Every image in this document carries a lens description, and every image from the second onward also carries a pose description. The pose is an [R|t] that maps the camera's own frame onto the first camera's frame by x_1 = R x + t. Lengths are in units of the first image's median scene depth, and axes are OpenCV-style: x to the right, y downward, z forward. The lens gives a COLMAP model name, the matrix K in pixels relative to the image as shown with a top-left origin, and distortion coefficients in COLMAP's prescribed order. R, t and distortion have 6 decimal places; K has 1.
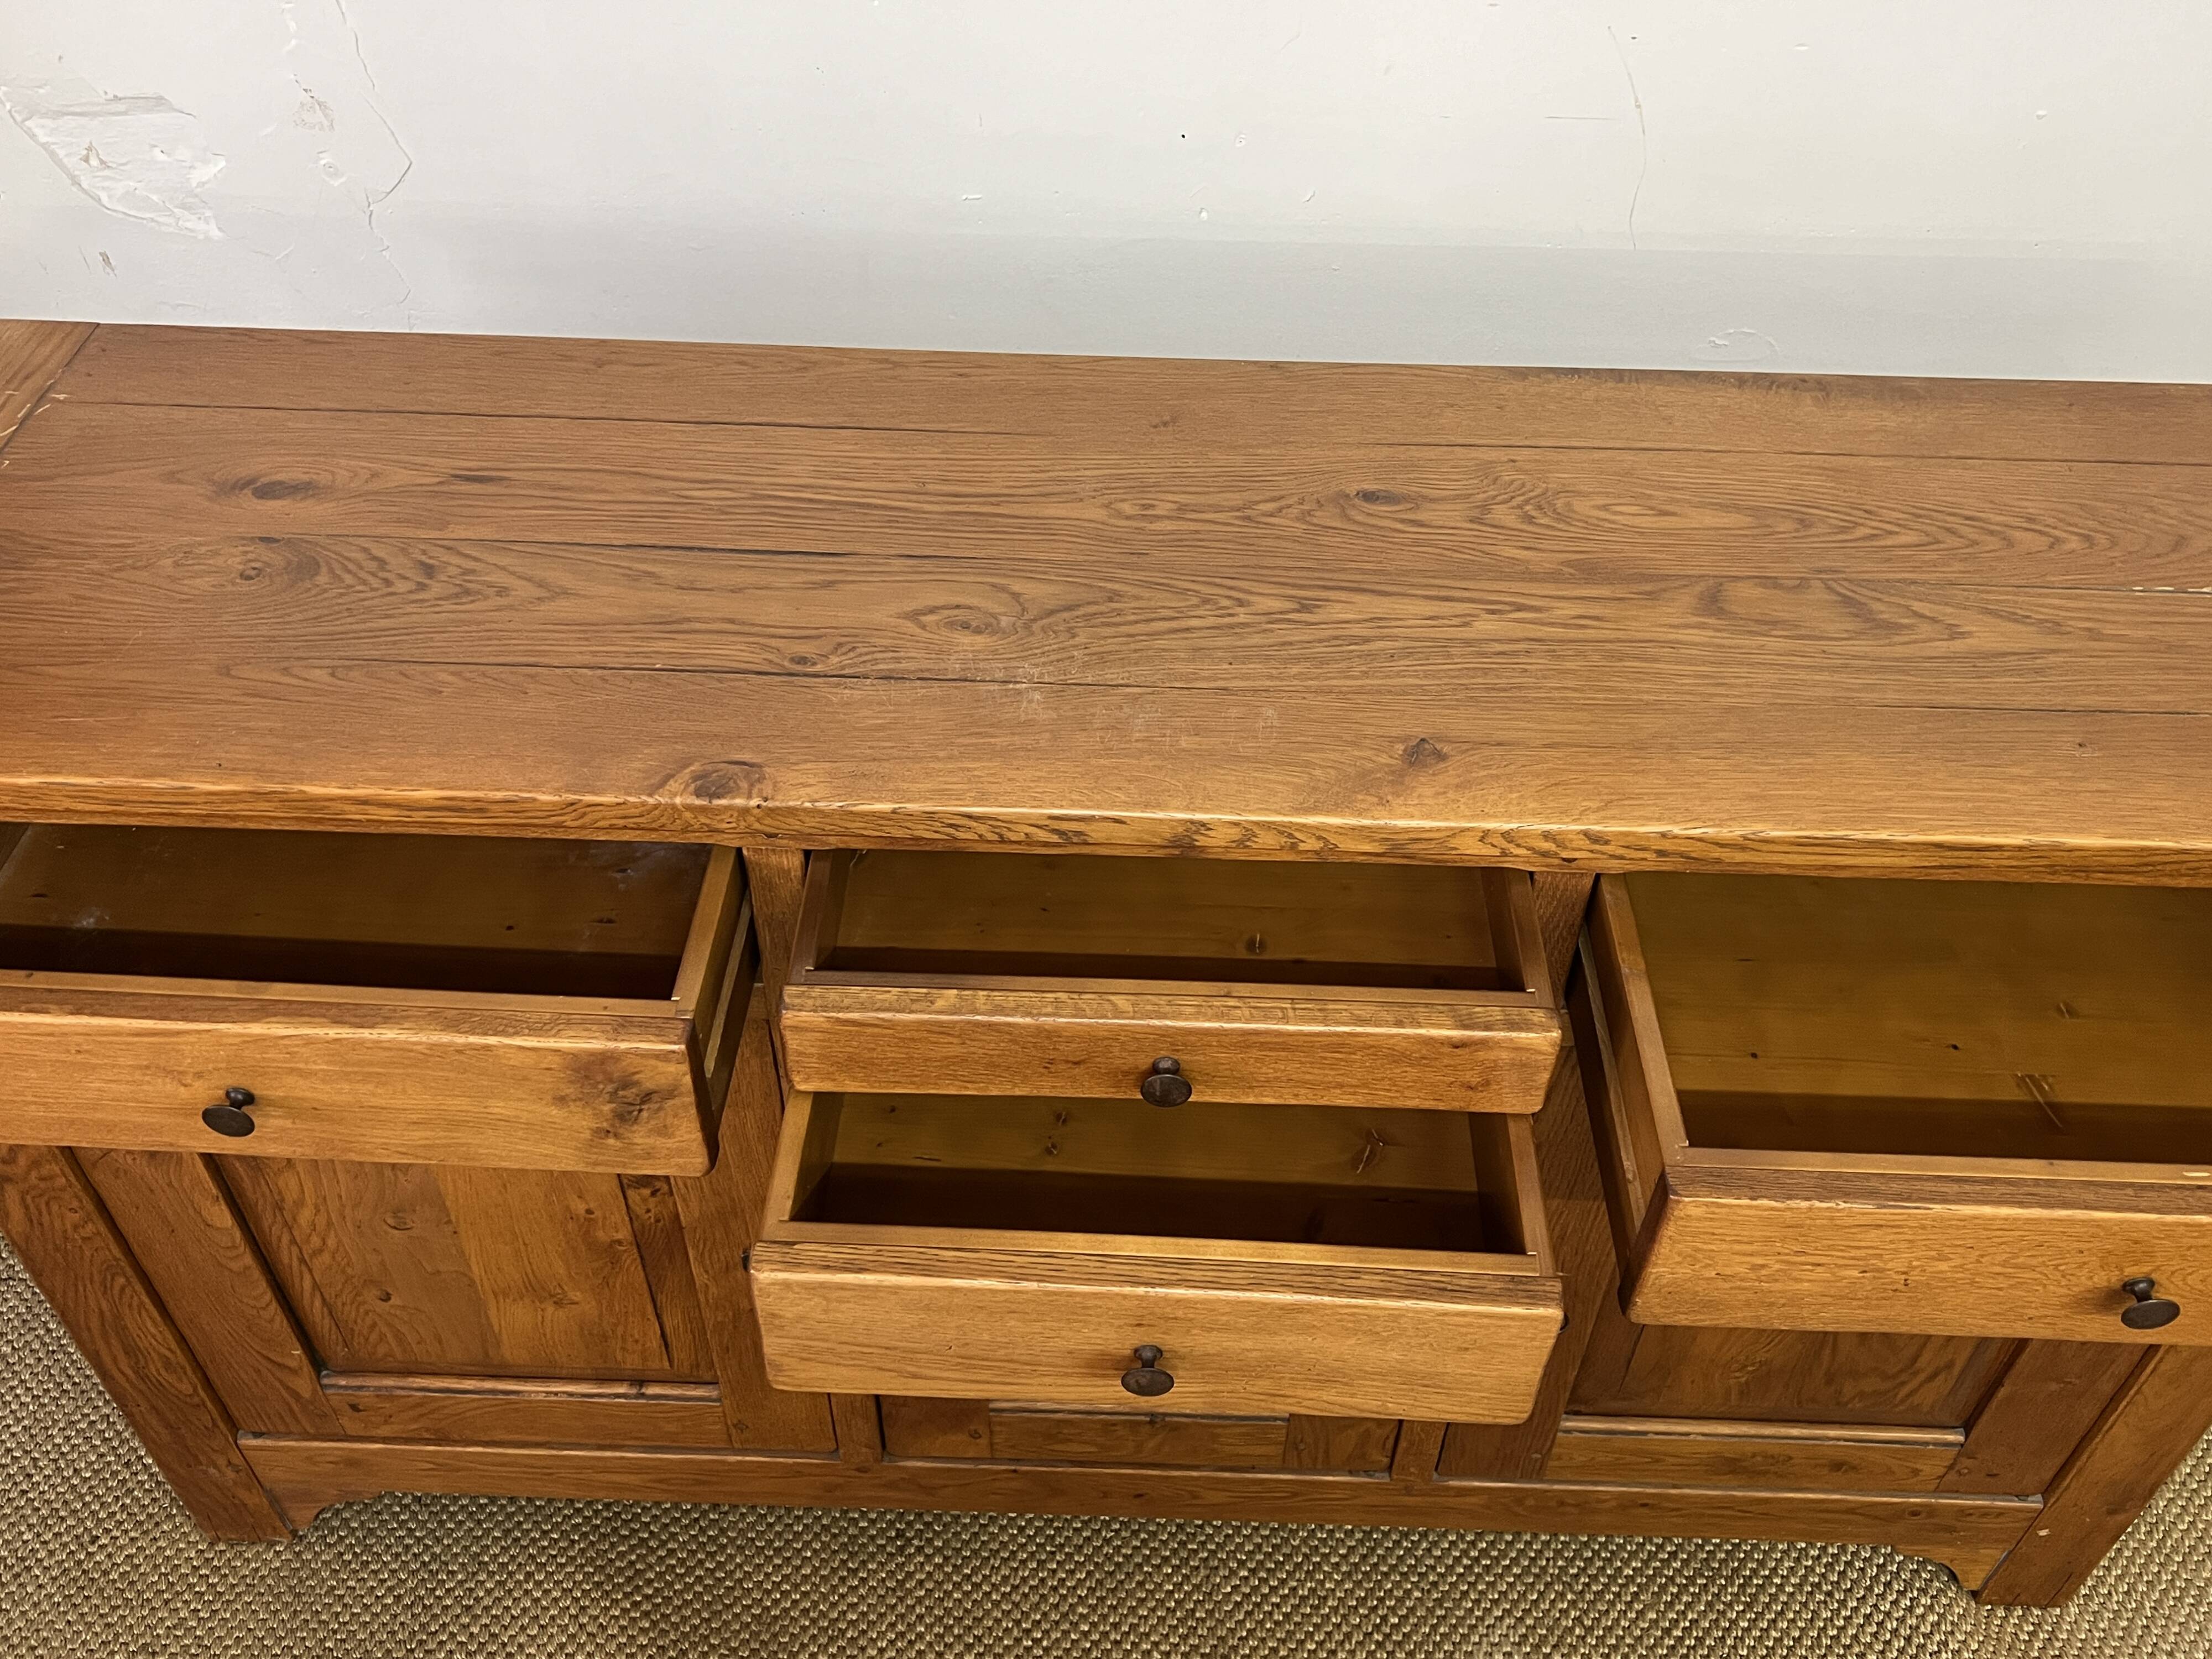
lens RADIAL K [[1917.4, 0, 1111.6], [0, 1917.4, 835.7], [0, 0, 1]] dist [0.057773, -0.066634]
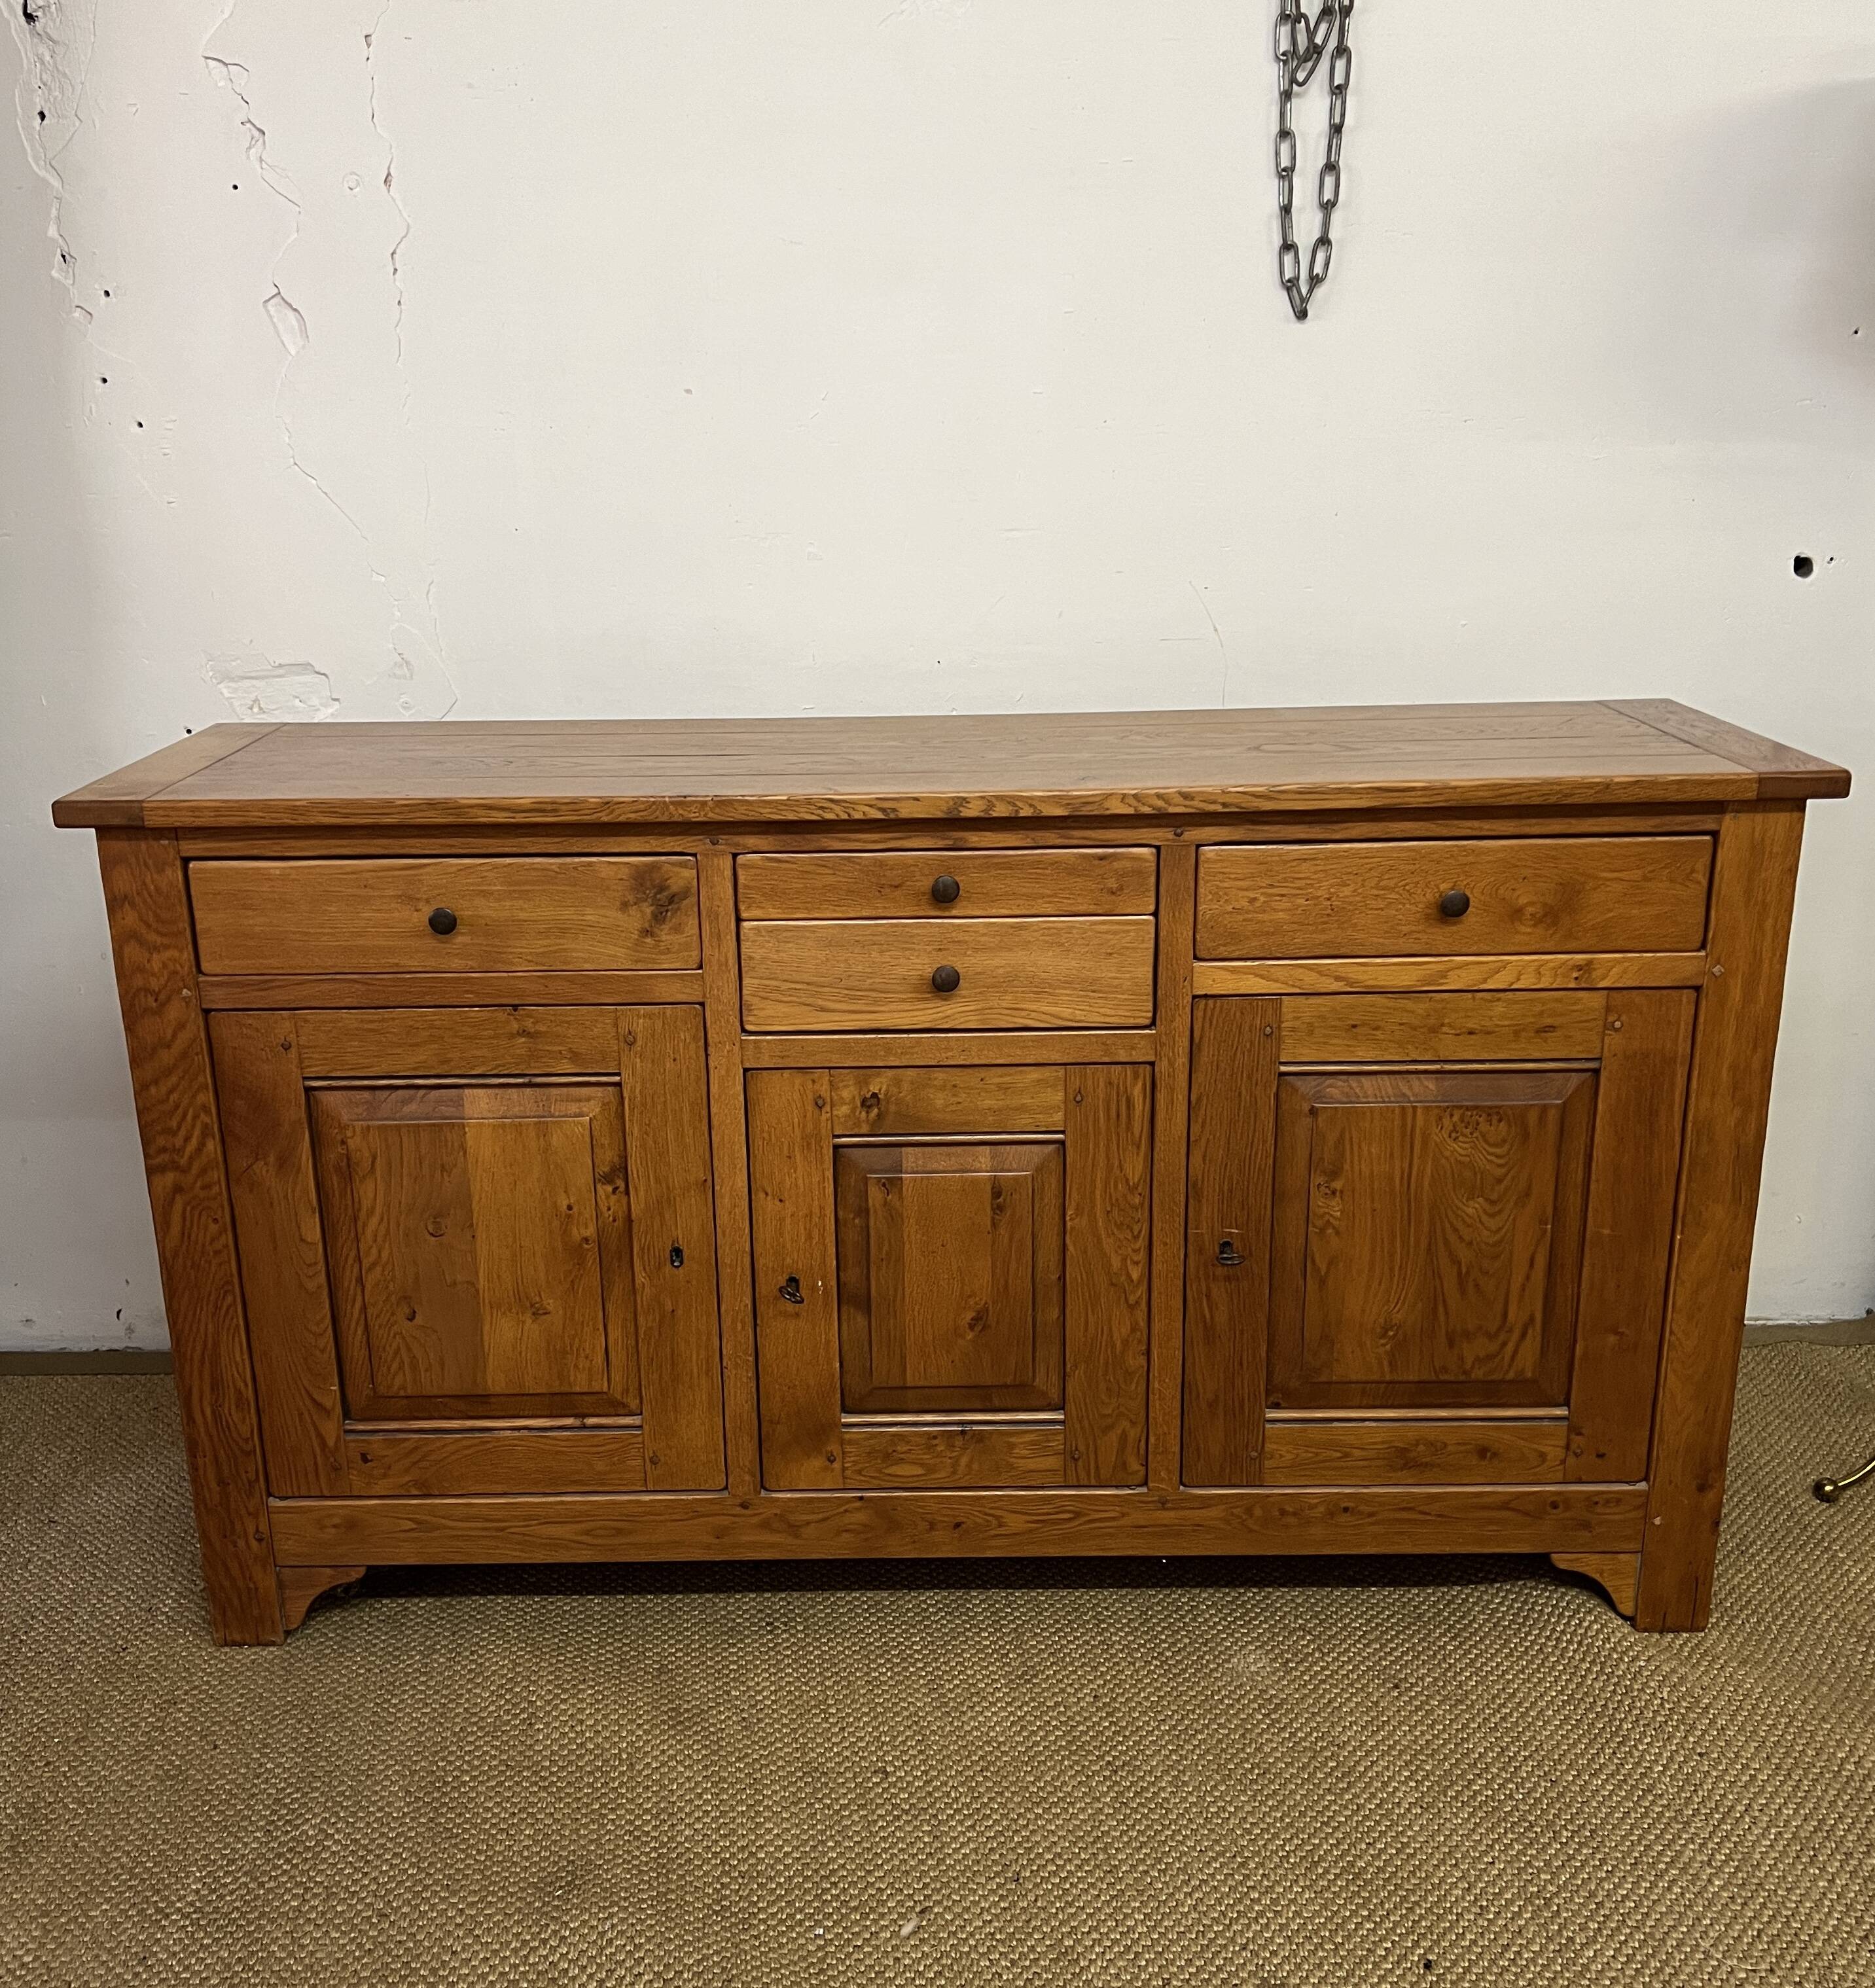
lens RADIAL K [[1966.6, 0, 896.8], [0, 1966.6, 1032.3], [0, 0, 1]] dist [0.194681, -0.504845]
pose [[0.999146, -0.040515, 0.008128, -0.024436], [0.039933, 0.896118, -0.442016, 0.645866], [0.010624, 0.441963, 0.896970, -0.351744]]
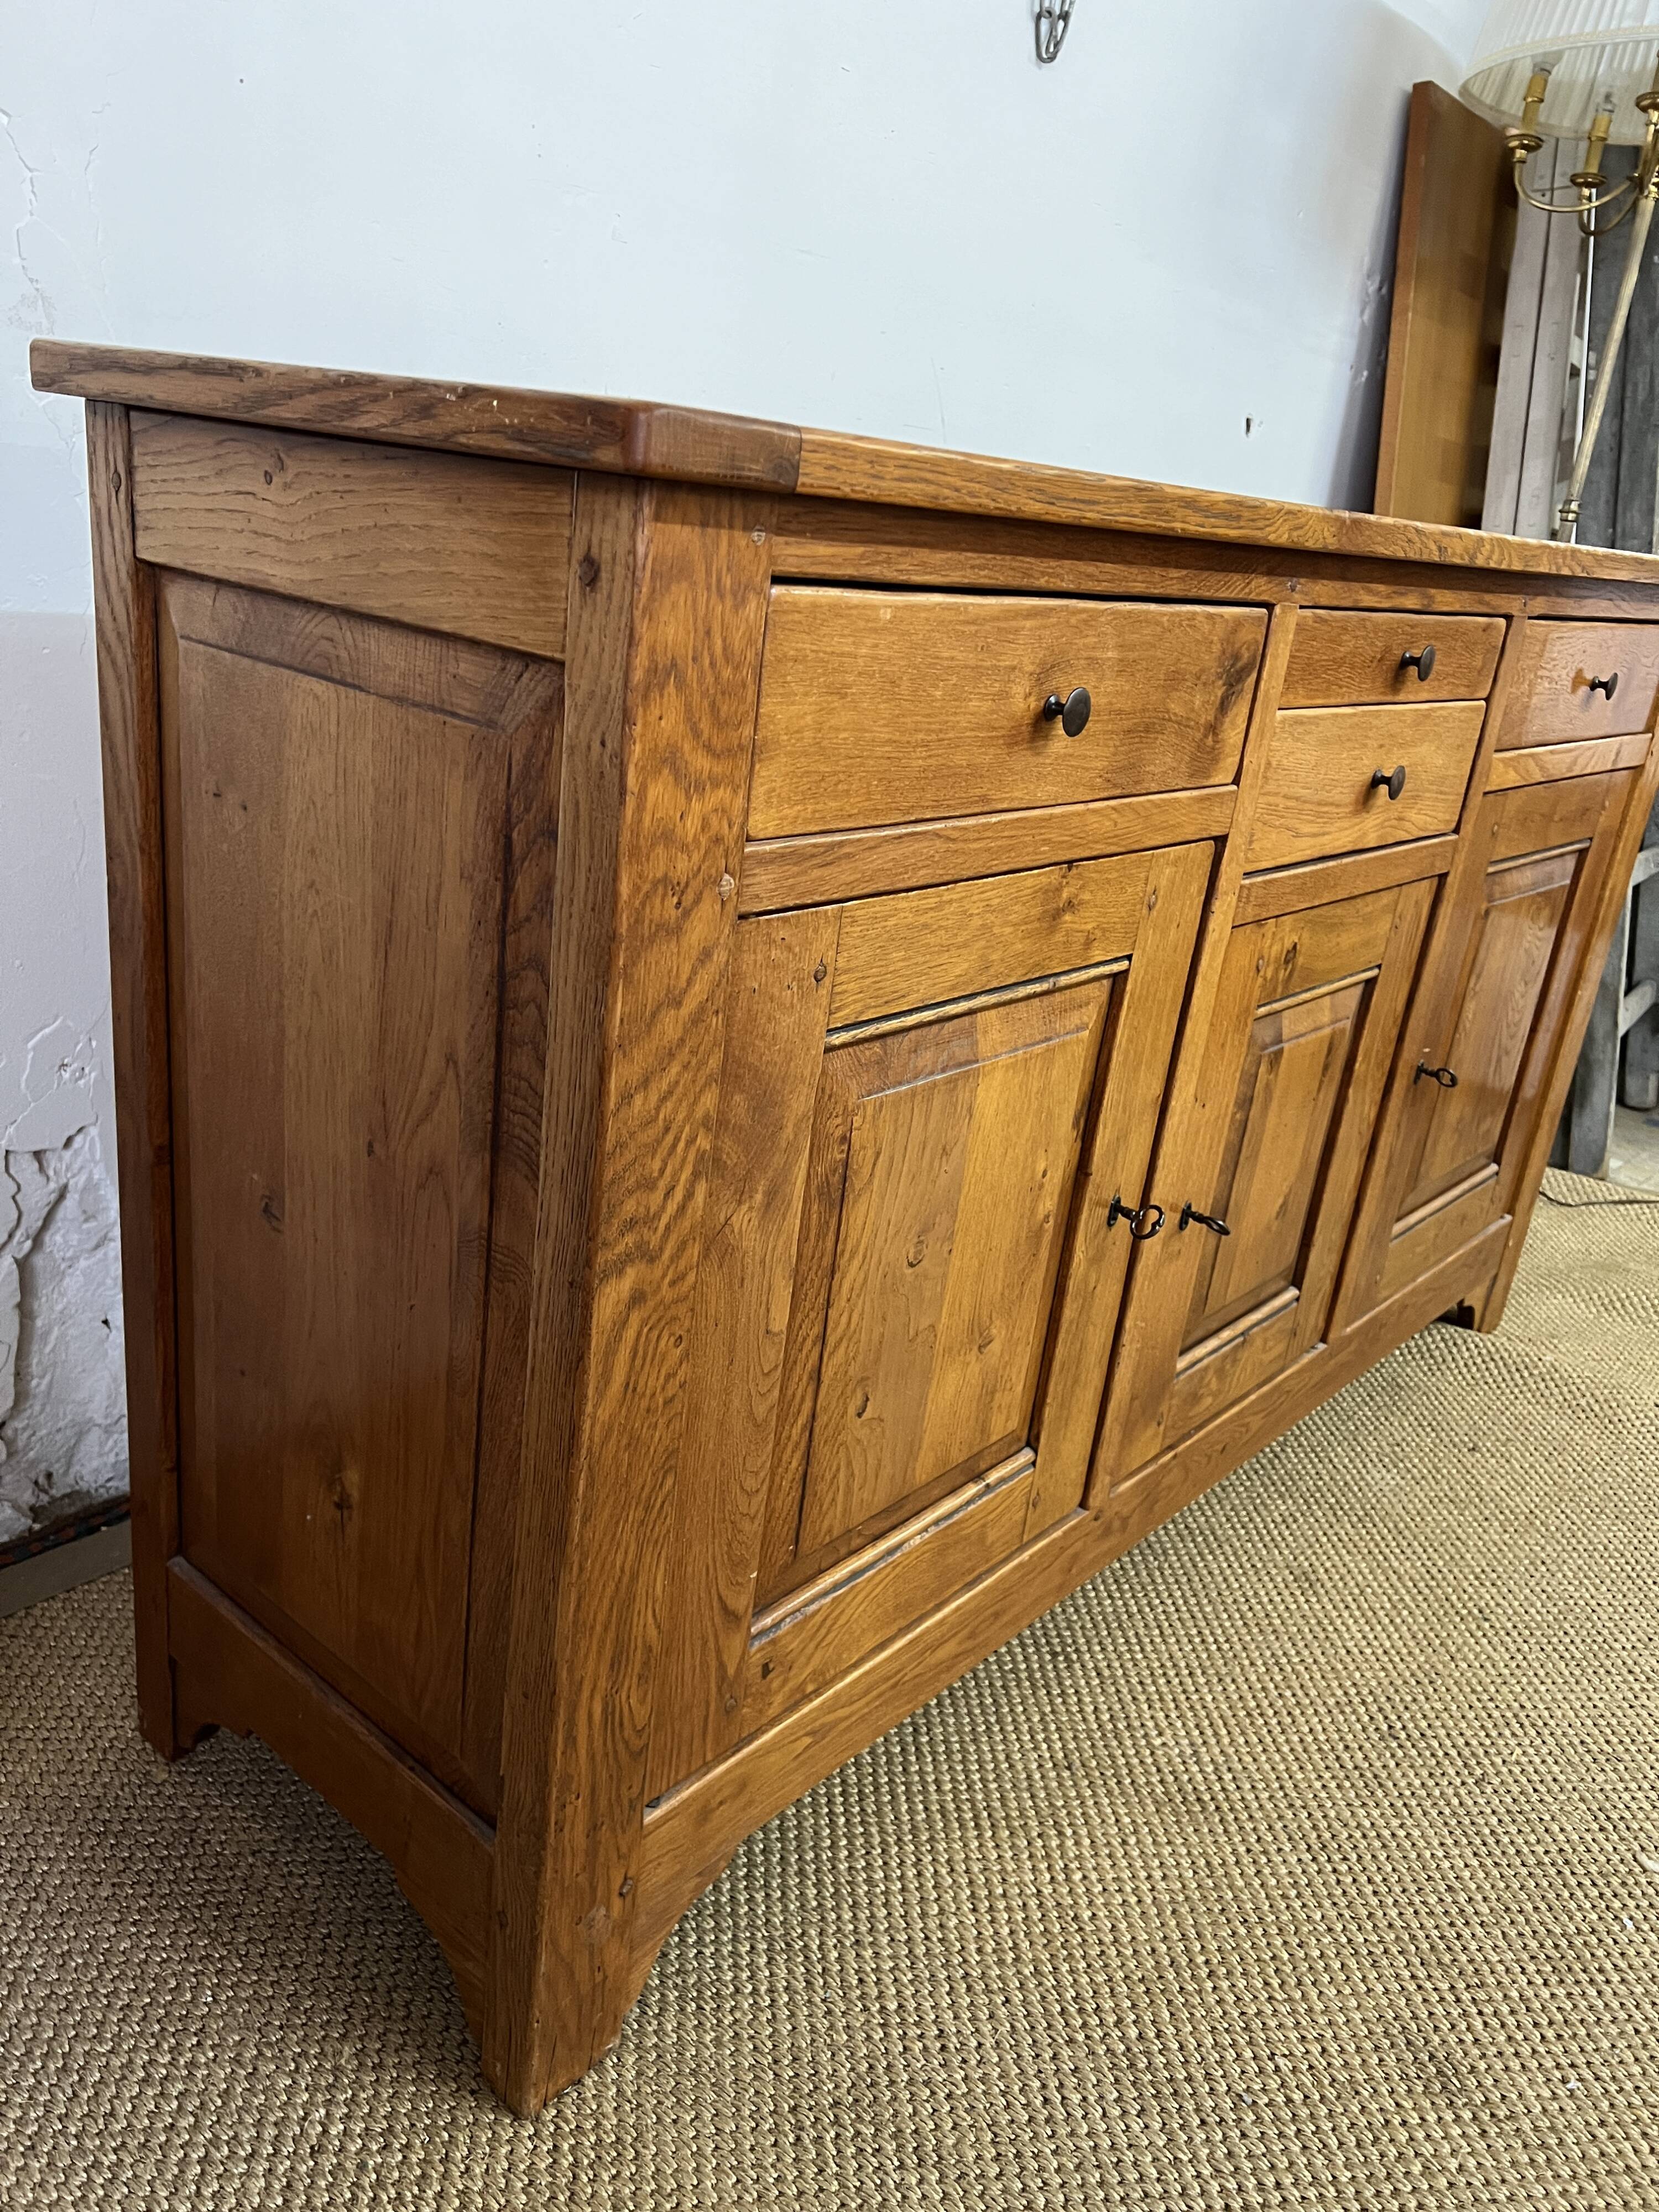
lens RADIAL K [[1659.2, 0, 832.5], [0, 1659.2, 1127.4], [0, 0, 1]] dist [0.134644, -0.261080]
pose [[0.625252, -0.230106, 0.745729, -0.819780], [0.462109, 0.879182, -0.116168, 0.190968], [-0.628900, 0.417242, 0.656044, 0.437631]]
